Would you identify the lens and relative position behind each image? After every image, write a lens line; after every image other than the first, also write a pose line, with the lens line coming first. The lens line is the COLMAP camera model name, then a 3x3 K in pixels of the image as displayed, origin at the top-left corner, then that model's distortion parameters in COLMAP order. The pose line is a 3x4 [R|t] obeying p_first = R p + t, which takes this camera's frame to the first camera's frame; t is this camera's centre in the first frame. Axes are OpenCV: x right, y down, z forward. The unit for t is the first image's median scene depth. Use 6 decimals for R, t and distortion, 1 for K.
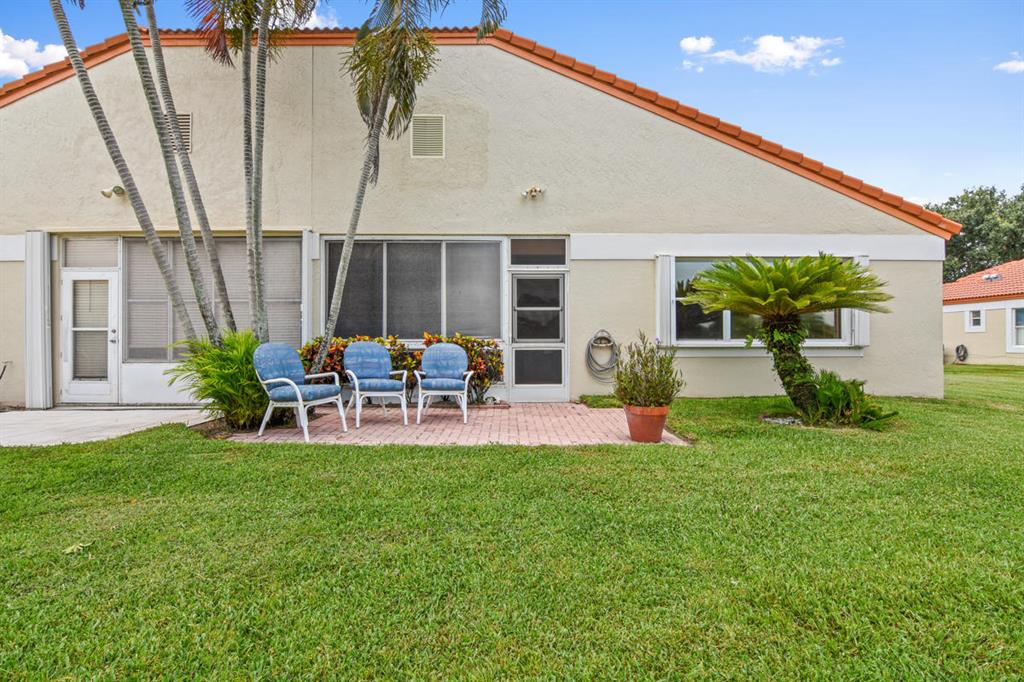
lens RADIAL K [[490.2, 0, 514.5], [0, 490.2, 340.9], [0, 0, 1]] dist [0.020843, -0.000535]
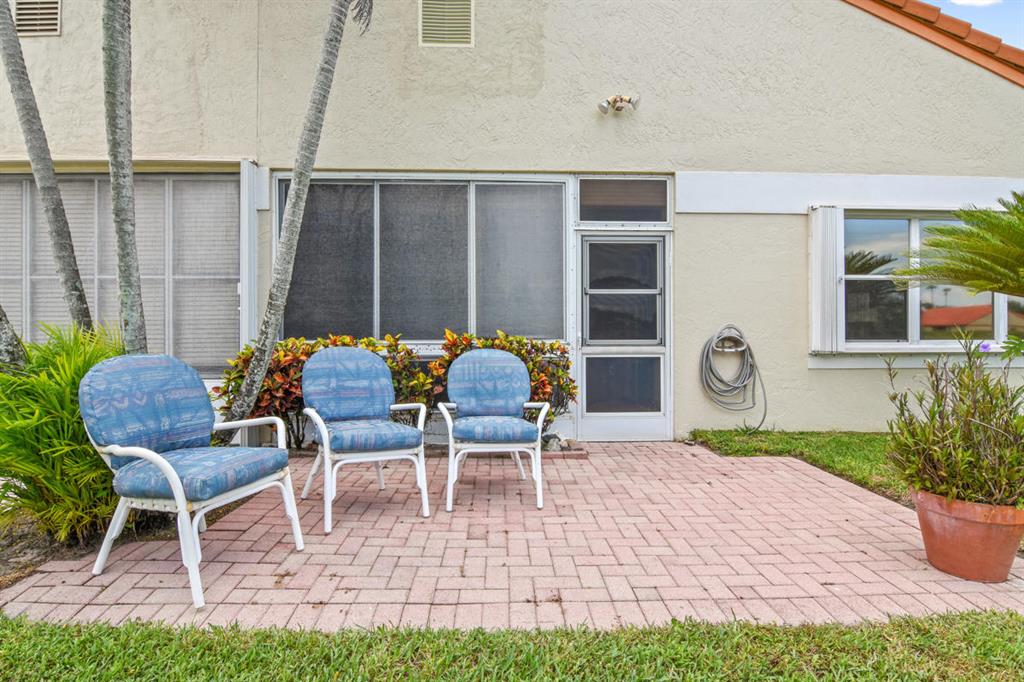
lens RADIAL K [[502.3, 0, 514.2], [0, 502.3, 338.7], [0, 0, 1]] dist [0.001532, -0.000943]
pose [[0.999572, 0.000666, 0.029248, -0.111227], [-0.000852, 0.999980, 0.006338, -0.009164], [-0.029243, -0.006360, 0.999552, 0.369865]]
